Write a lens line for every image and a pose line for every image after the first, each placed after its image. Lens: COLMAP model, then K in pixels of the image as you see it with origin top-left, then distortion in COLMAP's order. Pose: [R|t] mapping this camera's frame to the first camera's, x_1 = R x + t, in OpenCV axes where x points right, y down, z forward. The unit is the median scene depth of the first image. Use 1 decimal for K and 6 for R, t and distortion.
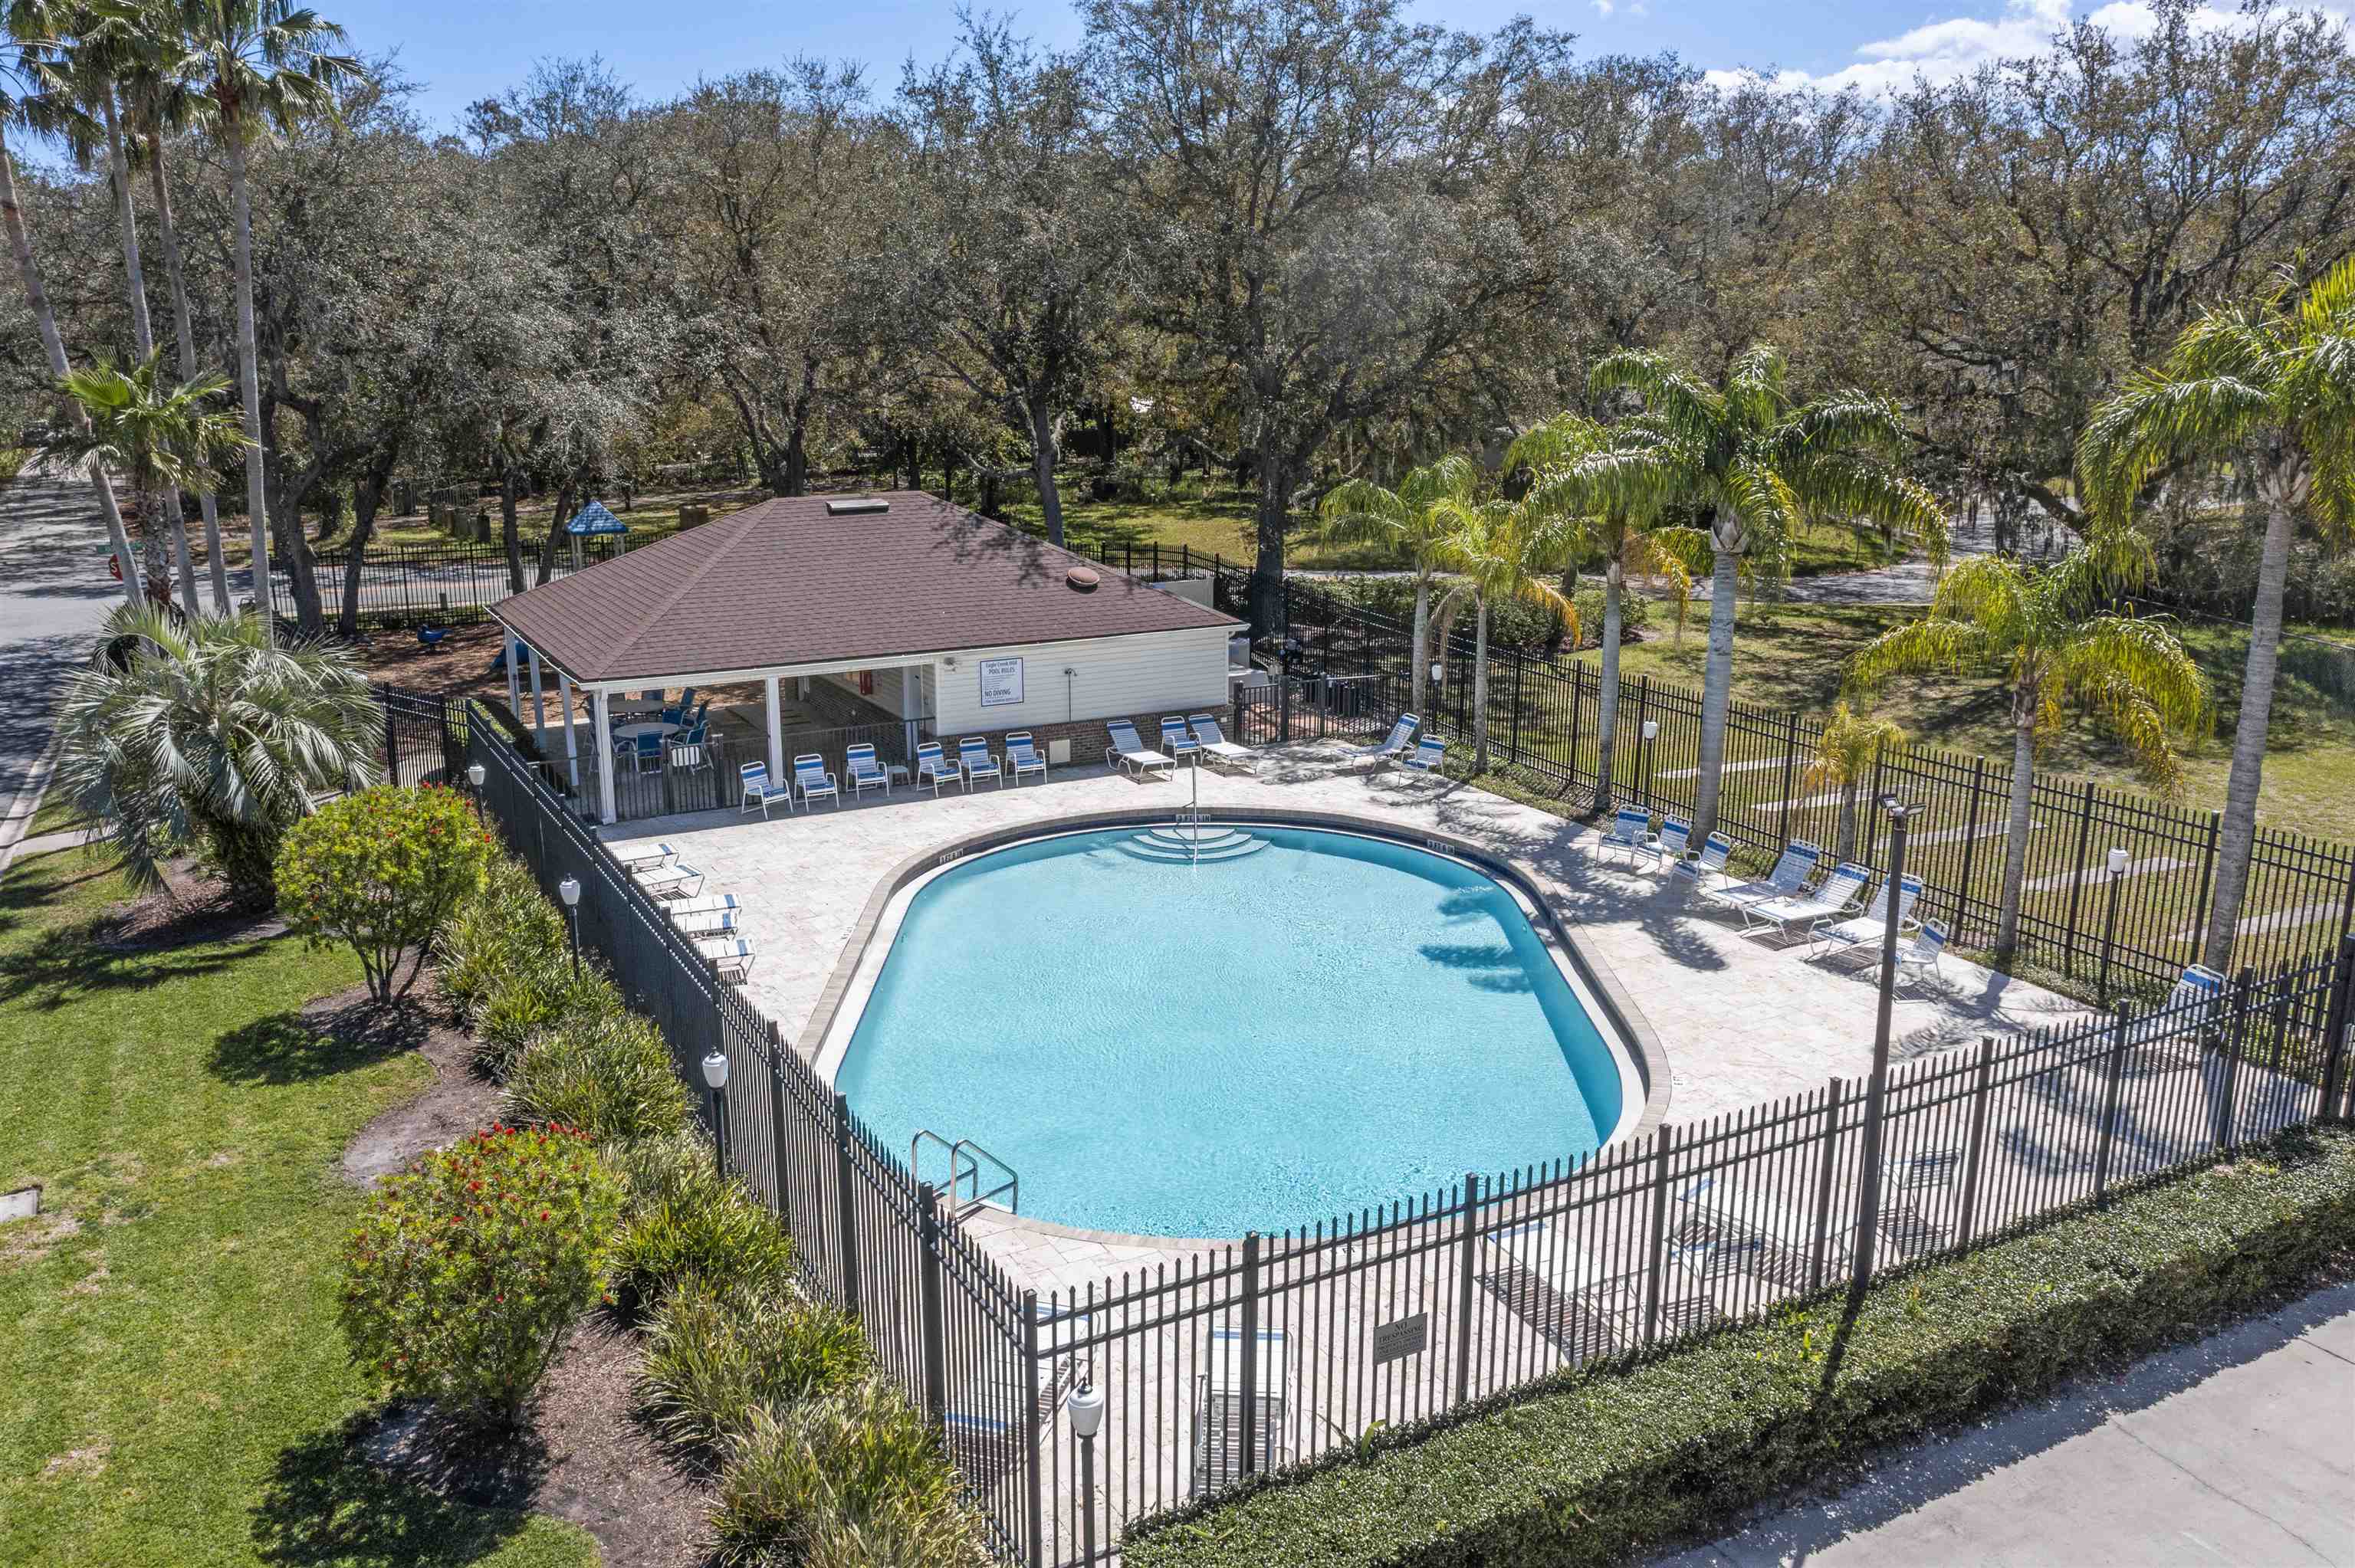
lens RADIAL K [[1861.9, 0, 1186.4], [0, 1861.9, 760.7], [0, 0, 1]] dist [-0.016036, 0.004406]
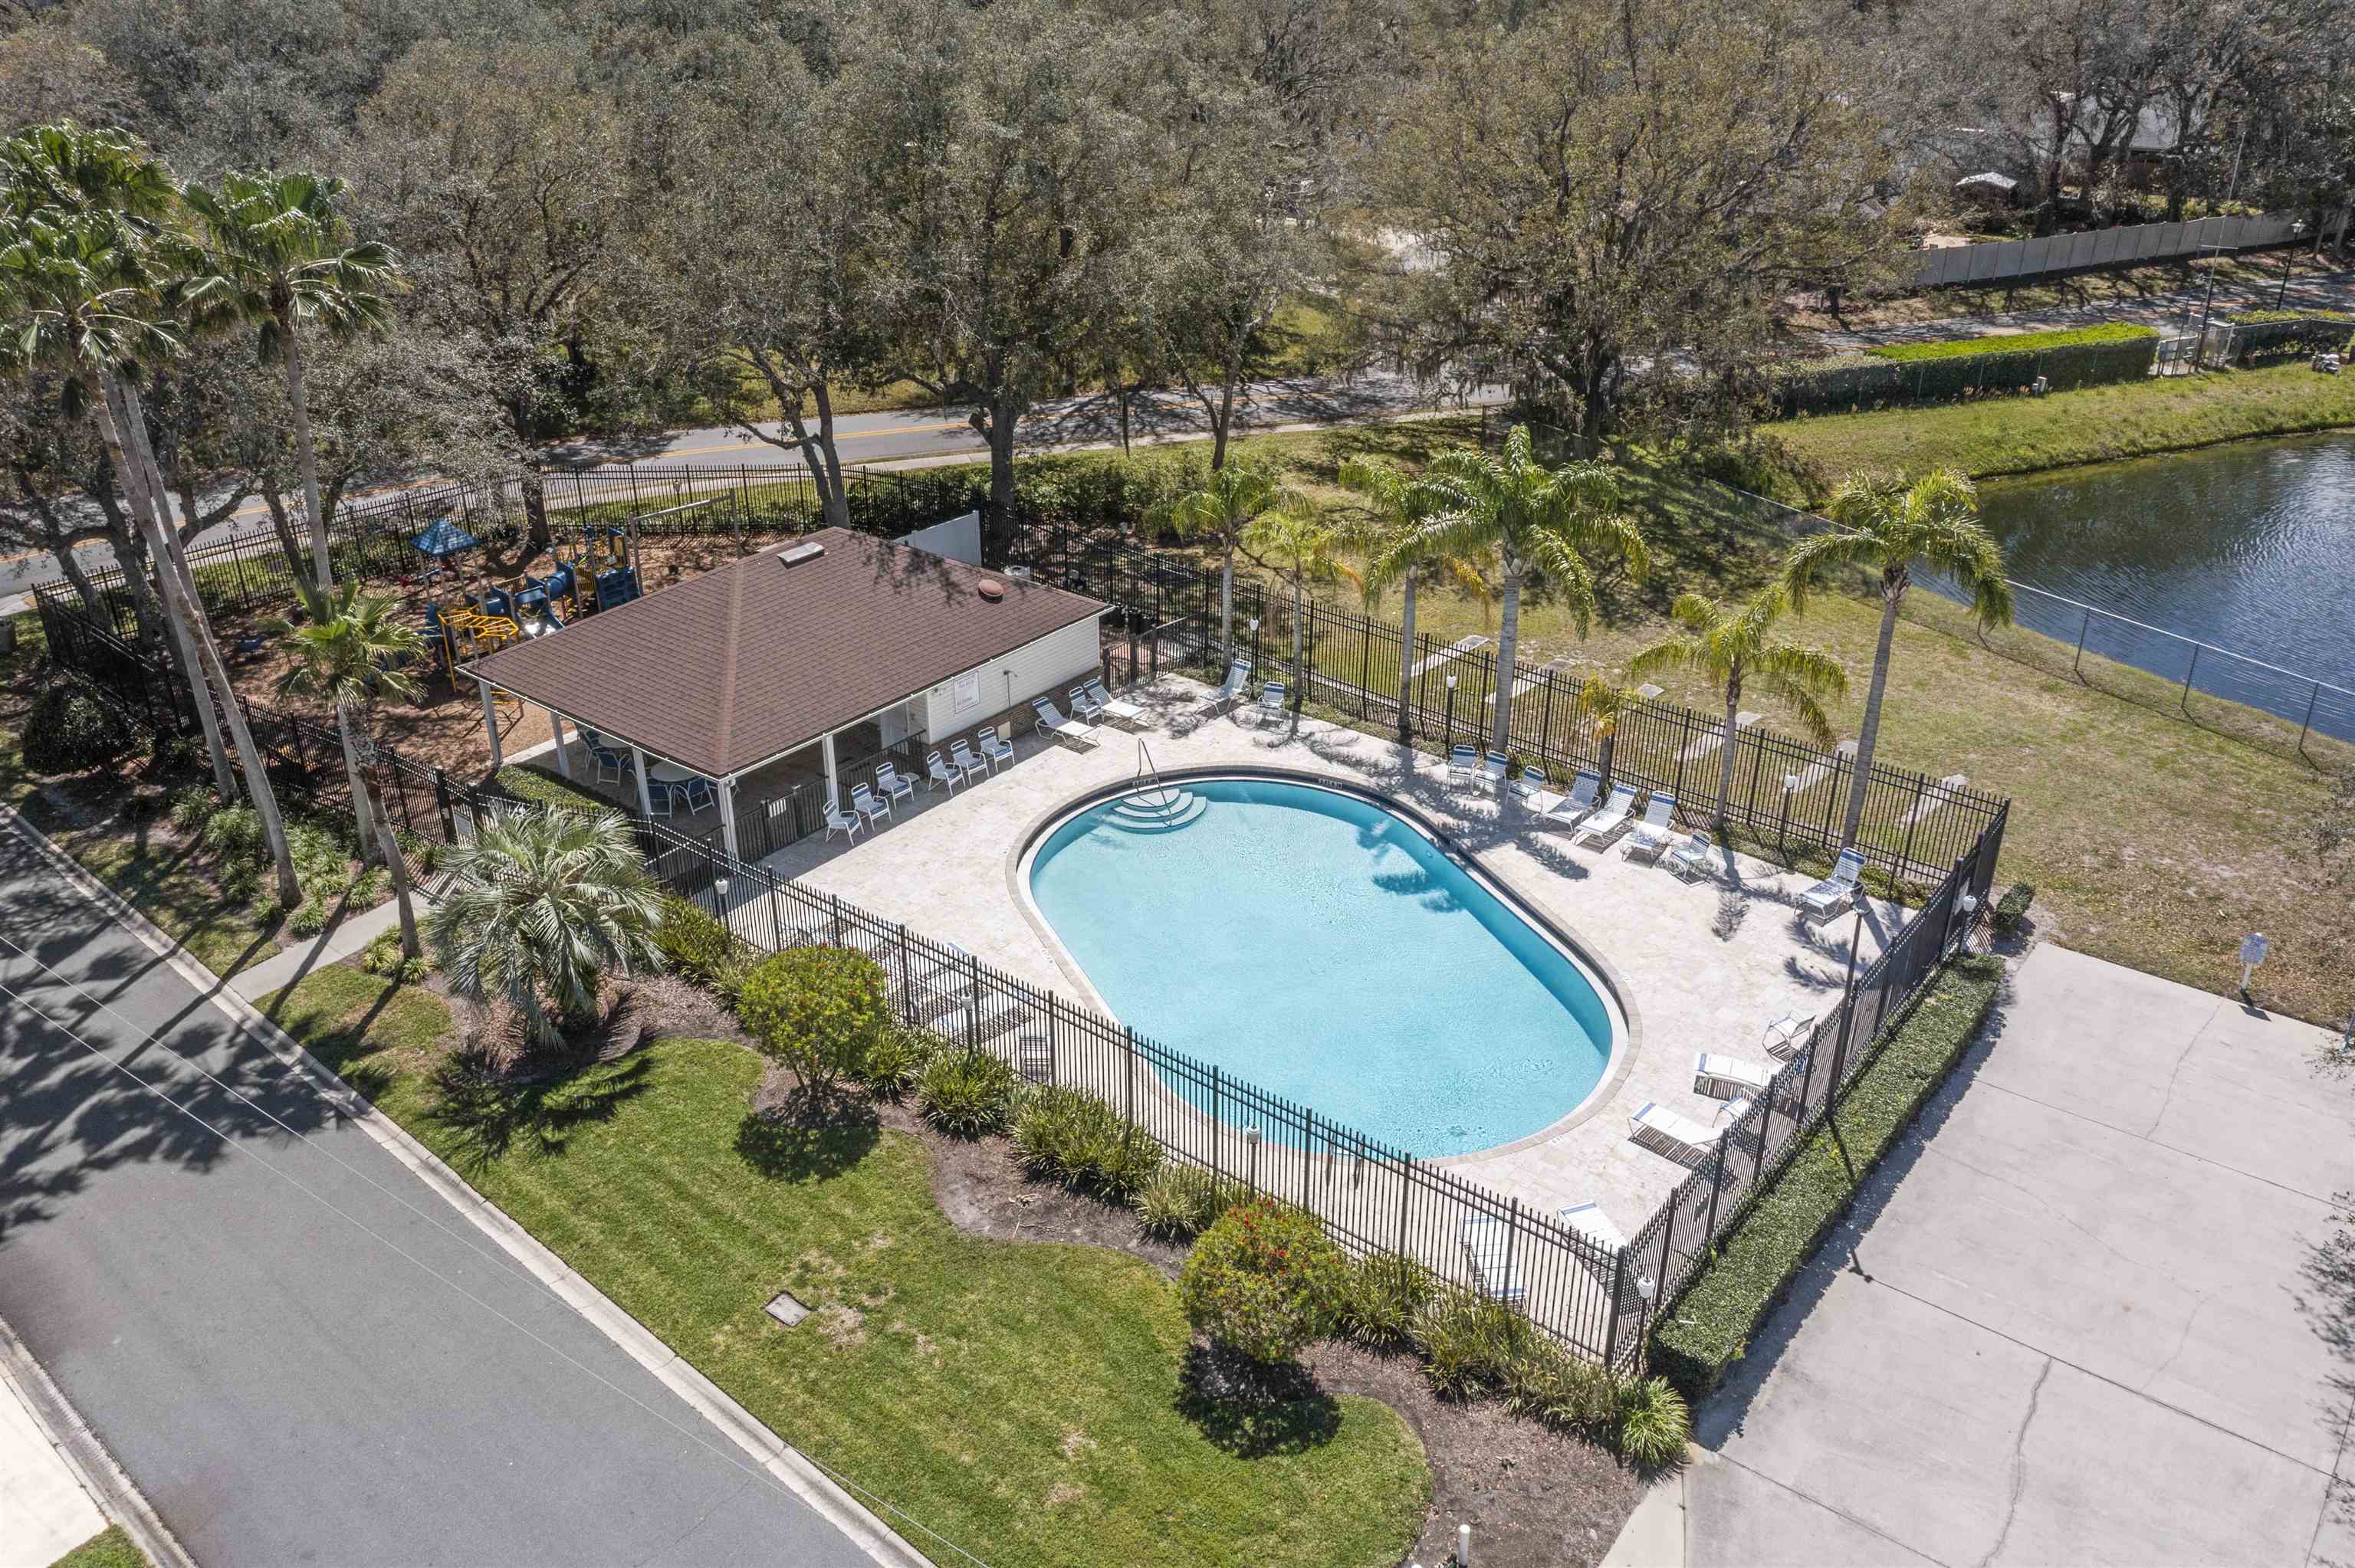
lens RADIAL K [[1861.9, 0, 1186.4], [0, 1861.9, 760.7], [0, 0, 1]] dist [-0.016036, 0.004406]
pose [[0.923202, -0.167808, 0.345745, -0.470537], [0.092147, 0.970046, 0.224764, -0.310955], [-0.373106, -0.175643, 0.911011, -0.271275]]
